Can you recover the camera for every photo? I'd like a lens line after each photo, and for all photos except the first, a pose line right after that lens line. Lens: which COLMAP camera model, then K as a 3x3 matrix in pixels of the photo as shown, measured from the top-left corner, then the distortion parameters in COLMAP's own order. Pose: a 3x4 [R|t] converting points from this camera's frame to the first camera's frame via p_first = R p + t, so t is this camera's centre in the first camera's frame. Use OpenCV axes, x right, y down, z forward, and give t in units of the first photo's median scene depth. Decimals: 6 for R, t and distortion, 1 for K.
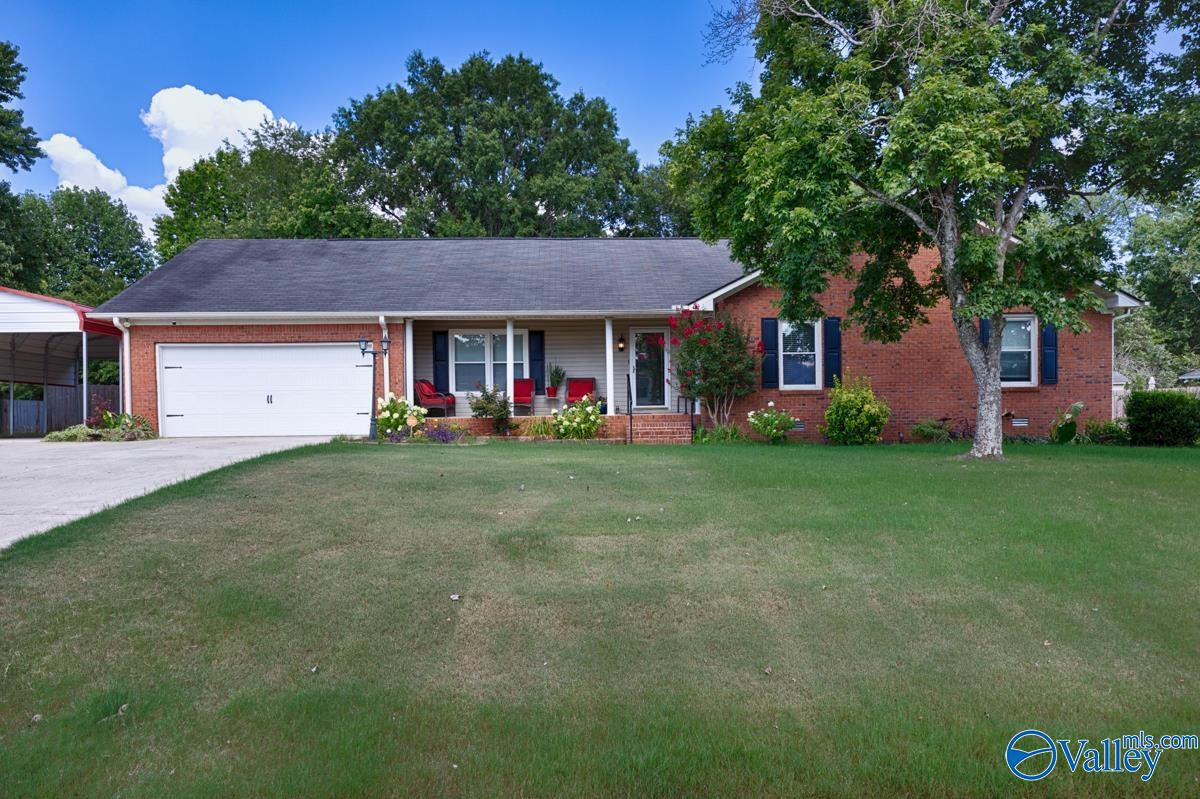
lens RADIAL K [[787.0, 0, 601.8], [0, 787.0, 437.6], [0, 0, 1]] dist [0.007609, -0.000604]
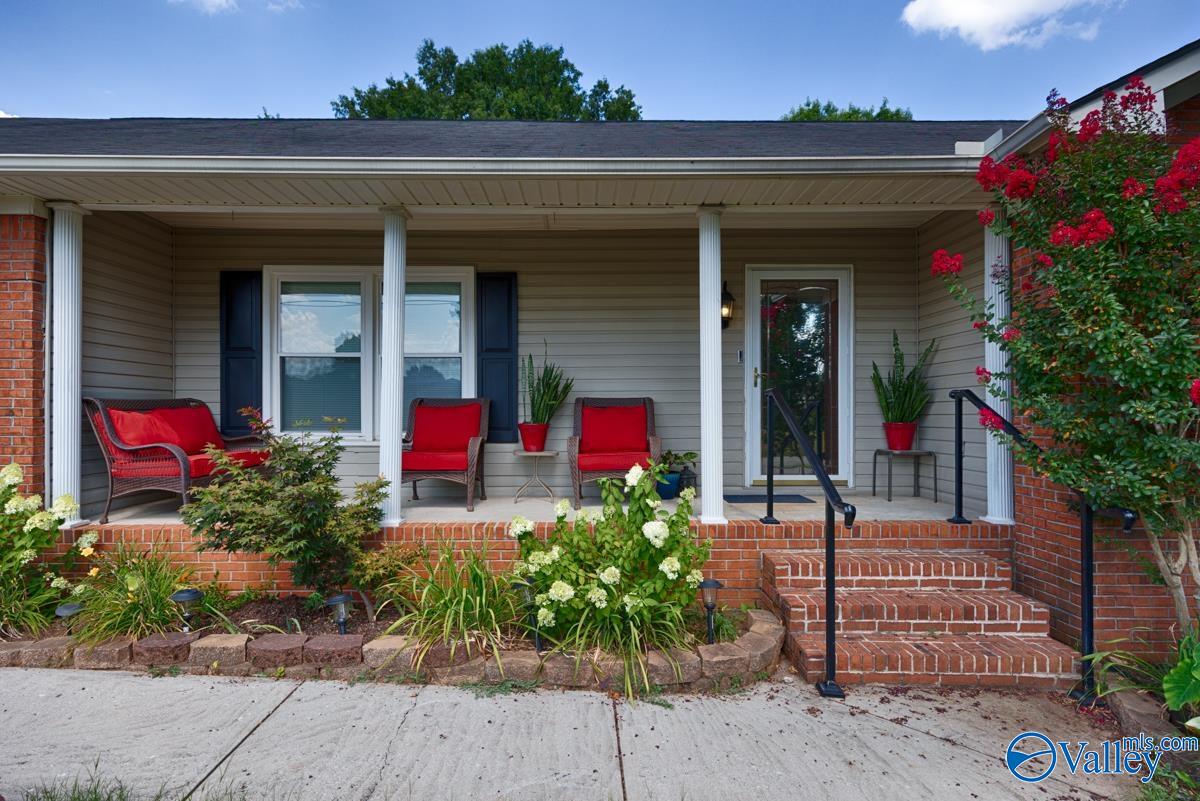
lens RADIAL K [[627.2, 0, 593.4], [0, 627.2, 403.9], [0, 0, 1]] dist [0.019242, -0.000042]
pose [[0.999354, 0.009340, -0.034696, -0.028044], [-0.011305, 0.998318, -0.056858, -0.060923], [0.034107, 0.057214, 0.997779, 0.763215]]
